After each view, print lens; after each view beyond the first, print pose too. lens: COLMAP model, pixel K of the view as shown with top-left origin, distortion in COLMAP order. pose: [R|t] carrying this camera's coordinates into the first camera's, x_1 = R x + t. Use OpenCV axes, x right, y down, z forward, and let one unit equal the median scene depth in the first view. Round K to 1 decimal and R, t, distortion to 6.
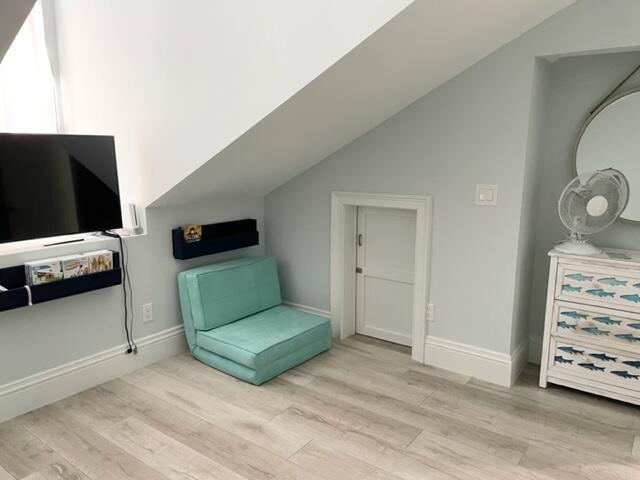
lens RADIAL K [[480.4, 0, 323.2], [0, 480.4, 237.9], [0, 0, 1]] dist [0.082028, -0.110163]
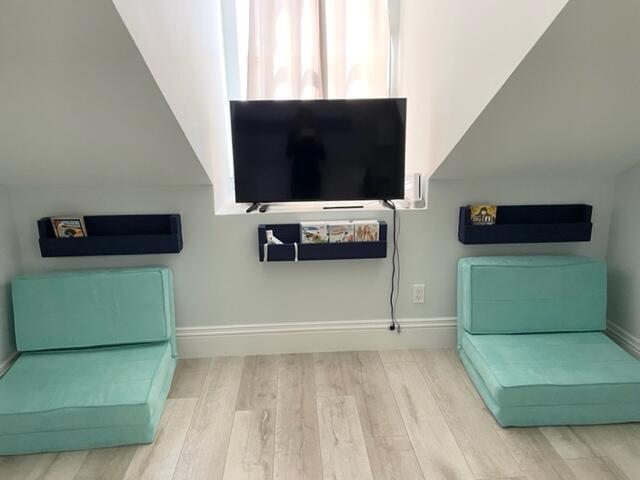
lens RADIAL K [[480.4, 0, 320.6], [0, 480.4, 241.4], [0, 0, 1]] dist [0.082028, -0.110163]
pose [[0.642479, 0.178378, -0.745253, 0.190726], [-0.116780, 0.983962, 0.134837, -0.047328], [0.757353, 0.000401, 0.653006, 0.279351]]
